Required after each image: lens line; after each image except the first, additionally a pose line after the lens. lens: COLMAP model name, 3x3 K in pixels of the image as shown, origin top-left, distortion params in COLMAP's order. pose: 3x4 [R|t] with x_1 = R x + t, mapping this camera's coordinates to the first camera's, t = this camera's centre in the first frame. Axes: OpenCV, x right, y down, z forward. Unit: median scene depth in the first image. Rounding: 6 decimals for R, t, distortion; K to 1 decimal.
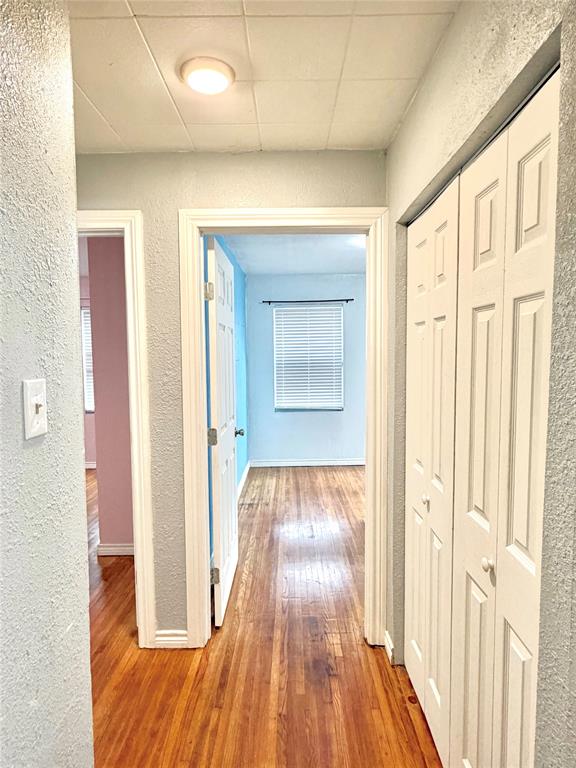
lens RADIAL K [[451.0, 0, 288.3], [0, 451.0, 384.7], [0, 0, 1]] dist [-0.001705, -0.000242]
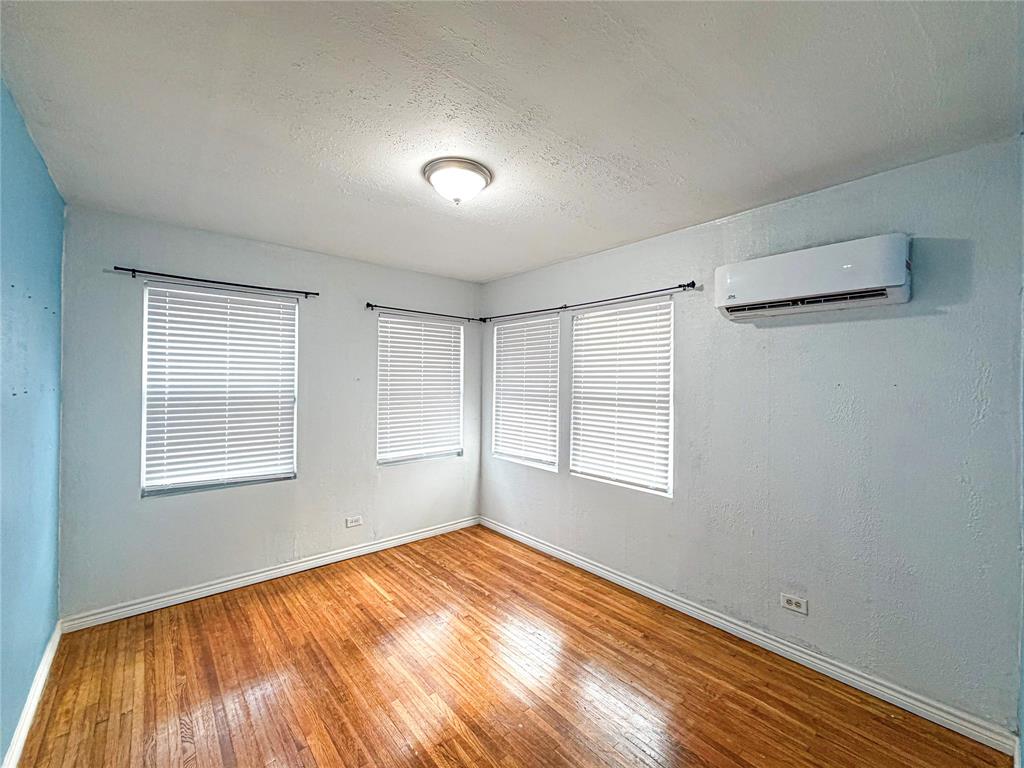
lens RADIAL K [[413.5, 0, 507.7], [0, 413.5, 381.9], [0, 0, 1]] dist [-0.001874, -0.000005]
pose [[0.752429, 0.019919, 0.658372, -0.030780], [0.028829, 0.997589, -0.063130, -0.028157], [-0.658042, 0.066481, 0.750040, 0.437401]]
